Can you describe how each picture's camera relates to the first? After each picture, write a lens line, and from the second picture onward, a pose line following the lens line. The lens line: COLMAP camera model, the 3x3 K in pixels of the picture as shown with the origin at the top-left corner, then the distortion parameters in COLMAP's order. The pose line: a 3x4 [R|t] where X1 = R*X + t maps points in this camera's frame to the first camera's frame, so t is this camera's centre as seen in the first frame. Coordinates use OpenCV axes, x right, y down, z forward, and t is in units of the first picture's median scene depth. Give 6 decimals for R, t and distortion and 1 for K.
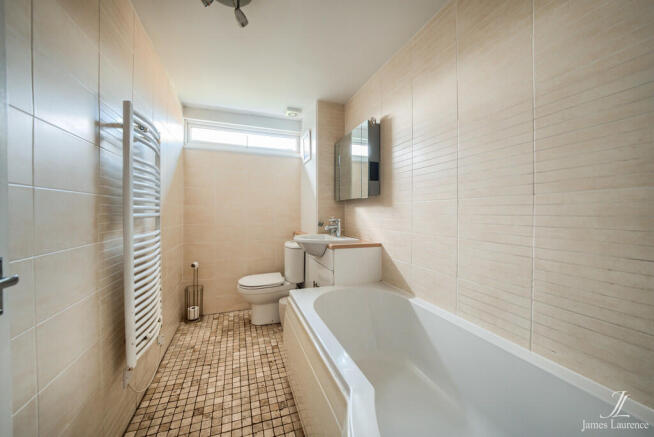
lens RADIAL K [[227.7, 0, 307.9], [0, 227.7, 213.9], [0, 0, 1]] dist [-0.017269, -0.000077]
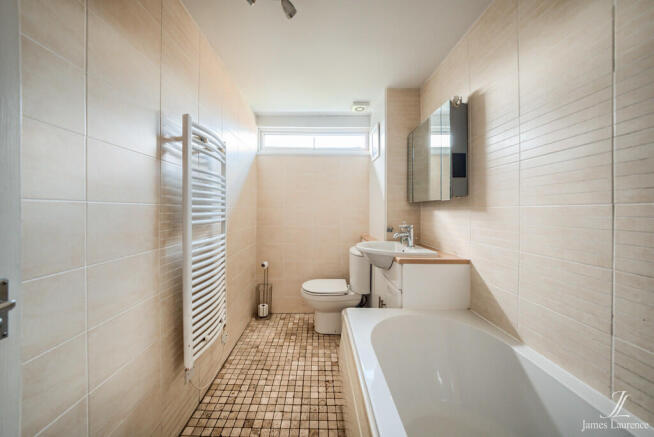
lens RADIAL K [[227.7, 0, 307.9], [0, 227.7, 213.9], [0, 0, 1]] dist [-0.017269, -0.000077]
pose [[0.948861, 0.000556, -0.315695, 0.044455], [-0.000546, 1.000000, 0.000119, -0.021350], [0.315695, 0.000059, 0.948861, 0.105182]]
